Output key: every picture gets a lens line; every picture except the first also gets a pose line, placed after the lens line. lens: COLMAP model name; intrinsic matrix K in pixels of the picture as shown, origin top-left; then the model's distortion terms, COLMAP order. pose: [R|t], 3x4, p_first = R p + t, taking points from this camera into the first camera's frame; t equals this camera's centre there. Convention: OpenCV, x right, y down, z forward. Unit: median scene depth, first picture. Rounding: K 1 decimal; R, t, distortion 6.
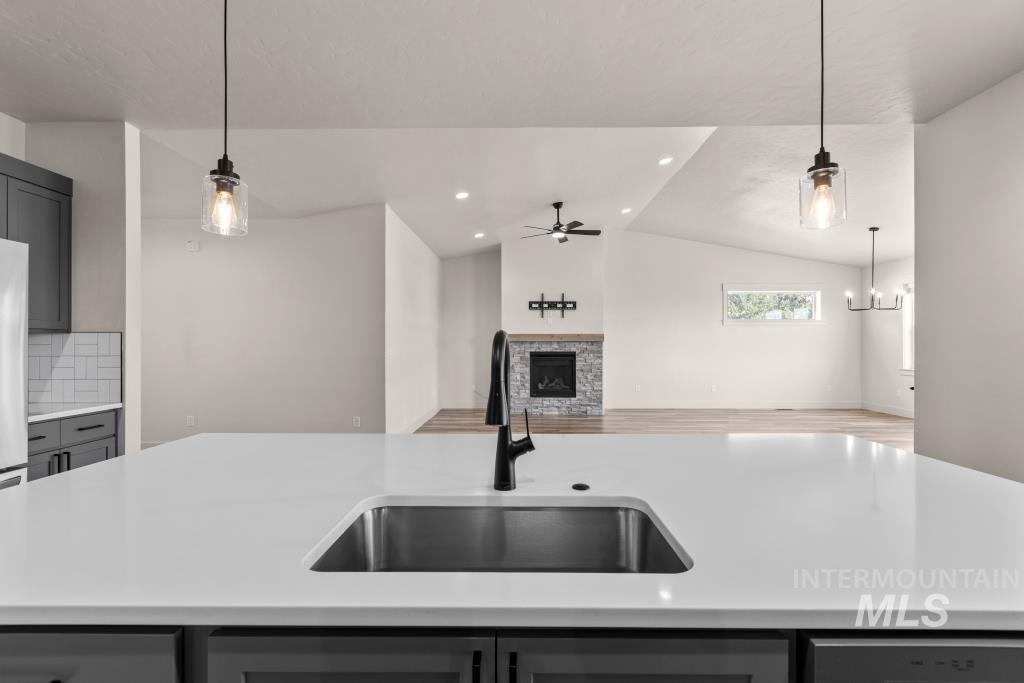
lens RADIAL K [[457.2, 0, 517.9], [0, 457.2, 341.3], [0, 0, 1]] dist [0.004184, -0.001009]
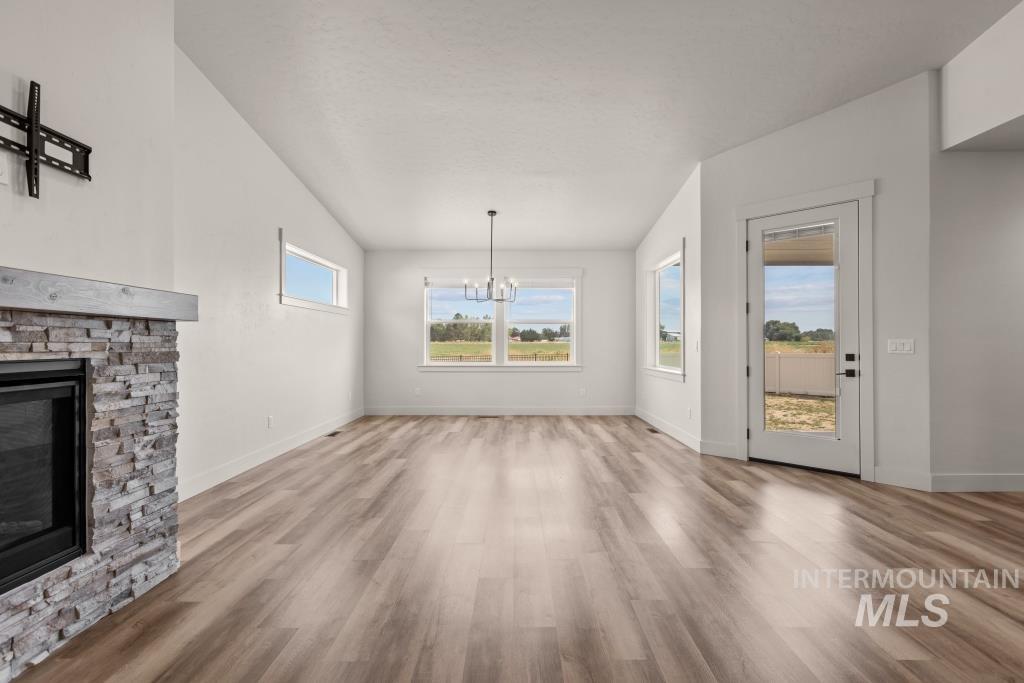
lens RADIAL K [[457.2, 0, 520.8], [0, 457.2, 342.5], [0, 0, 1]] dist [0.004184, -0.001009]
pose [[-0.009436, 0.003887, 0.999948, -0.112502], [-0.003140, 0.999987, -0.003917, 0.014455], [-0.999951, -0.003176, -0.009424, 0.780746]]
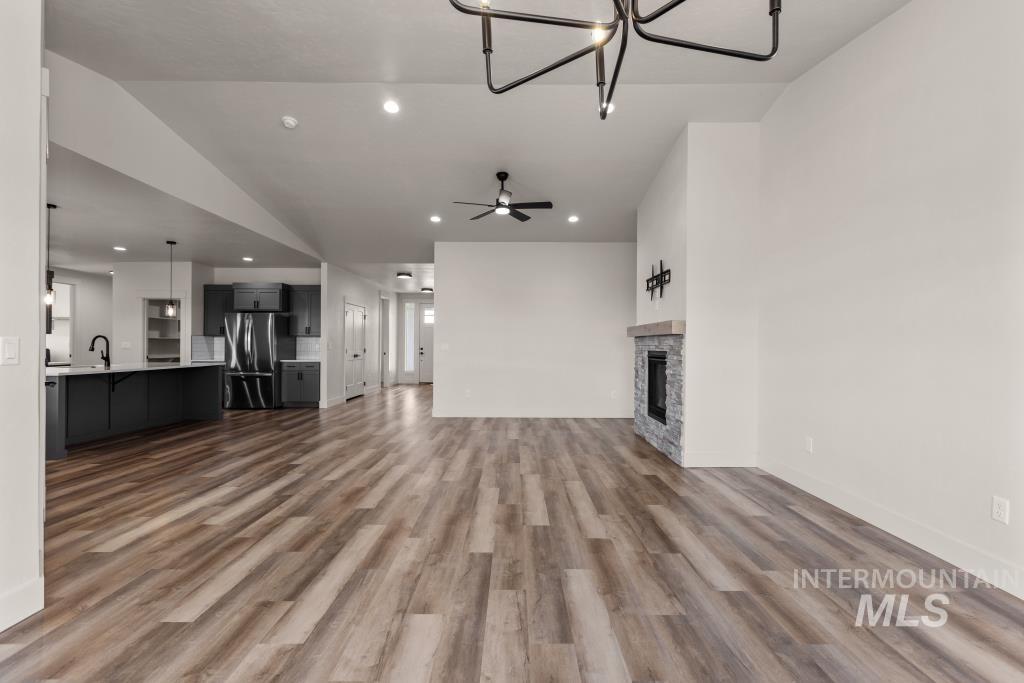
lens RADIAL K [[476.3, 0, 513.2], [0, 476.3, 341.6], [0, 0, 1]] dist [0.004208, -0.000742]
pose [[-0.004723, -0.004839, -0.999977, 0.763019], [0.000793, 0.999988, -0.004843, 0.012184], [0.999989, -0.000816, -0.004719, 0.798341]]
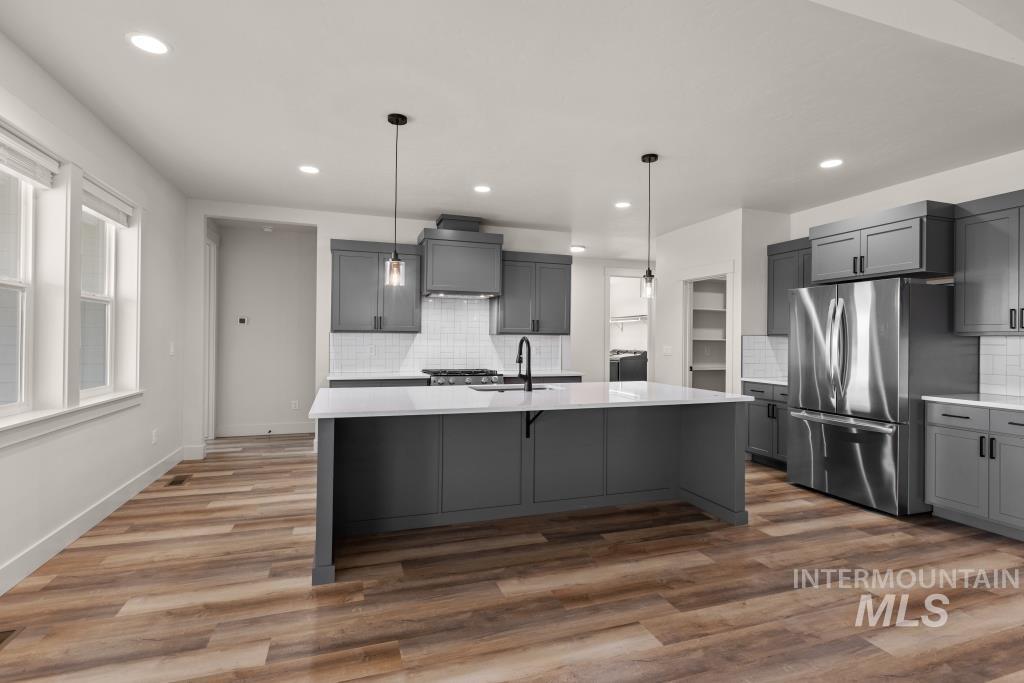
lens RADIAL K [[467.9, 0, 511.3], [0, 467.9, 341.1], [0, 0, 1]] dist [0.005230, -0.000774]
pose [[-0.936983, -0.006087, -0.349323, 0.172132], [-0.005584, 0.999981, -0.002448, 0.002584], [0.349331, -0.000343, -0.936999, 0.528290]]
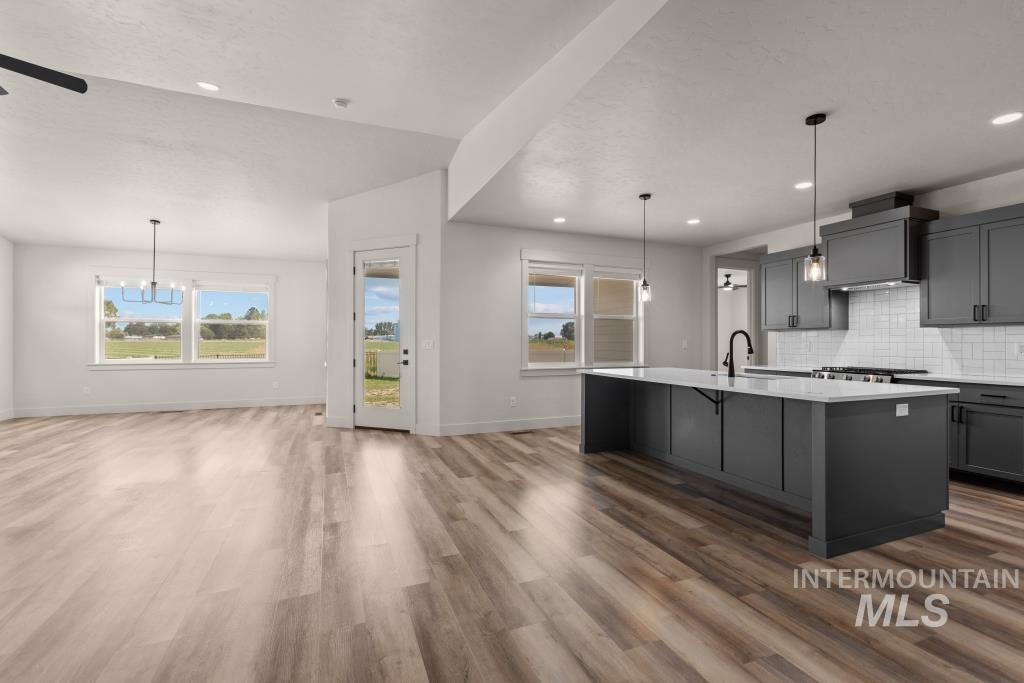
lens RADIAL K [[457.2, 0, 516.9], [0, 457.2, 342.7], [0, 0, 1]] dist [0.004184, -0.001009]
pose [[-0.384710, -0.000209, 0.923037, -0.364301], [-0.004273, 0.999990, -0.001555, 0.013155], [-0.923027, -0.004542, -0.384707, 0.538997]]
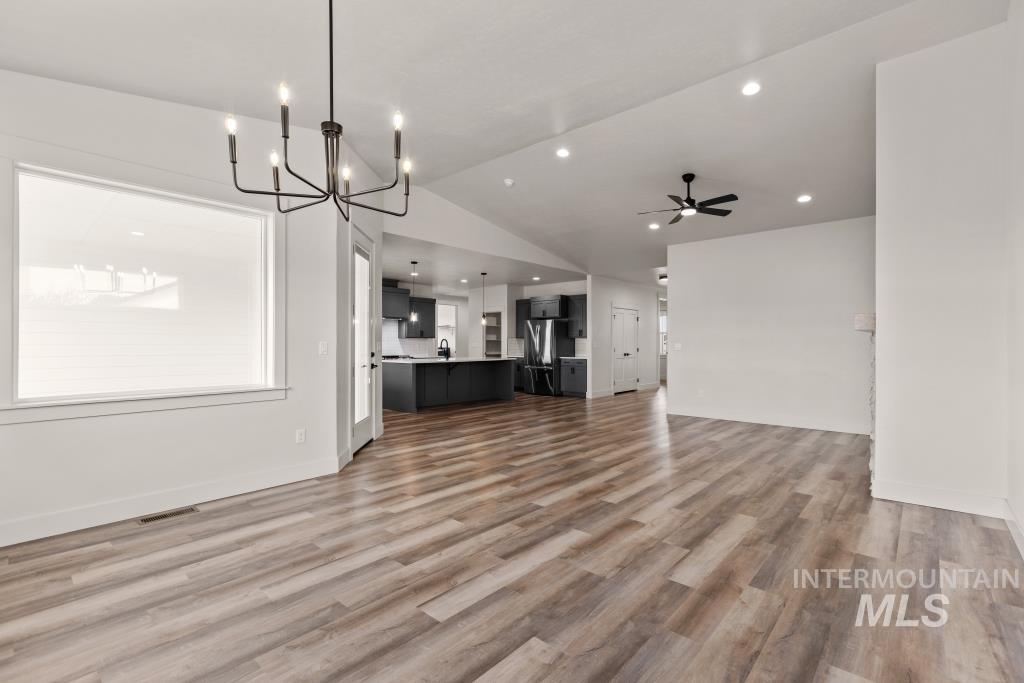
lens RADIAL K [[467.9, 0, 499.9], [0, 467.9, 340.5], [0, 0, 1]] dist [0.005230, -0.000774]
pose [[-0.685269, -0.001993, -0.728287, 0.764003], [0.004877, 0.999961, -0.007325, 0.011431], [0.728273, -0.008571, -0.685233, 1.048977]]
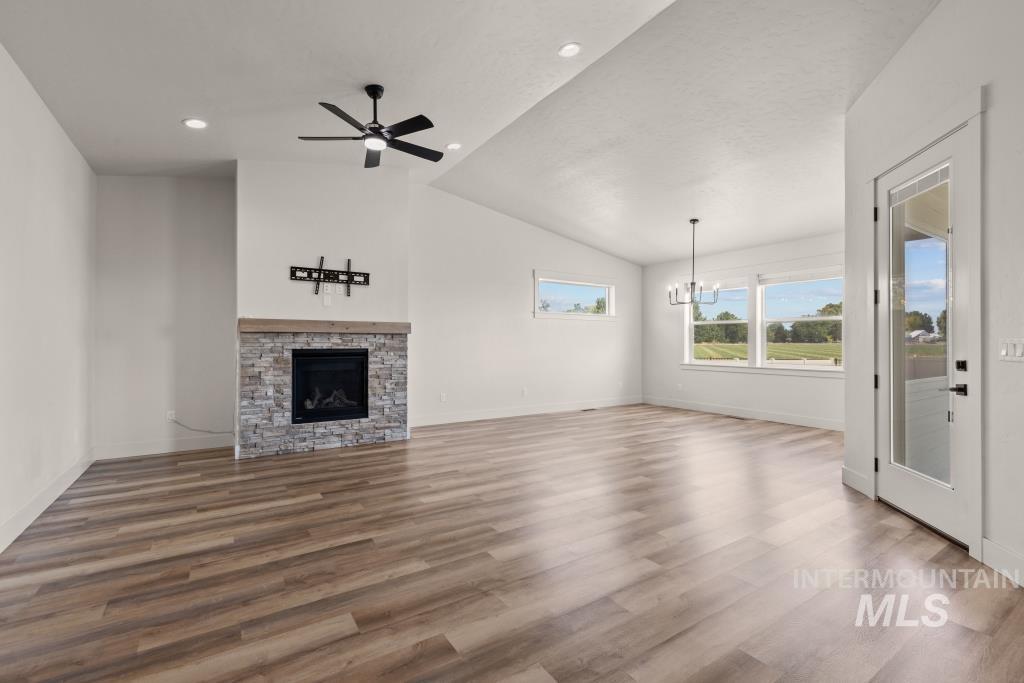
lens RADIAL K [[457.2, 0, 517.4], [0, 457.2, 342.2], [0, 0, 1]] dist [0.004184, -0.001009]
pose [[0.830377, 0.004005, 0.557187, -0.063973], [-0.004583, 0.999989, -0.000359, 0.012403], [-0.557183, -0.002255, 0.830387, 0.328092]]
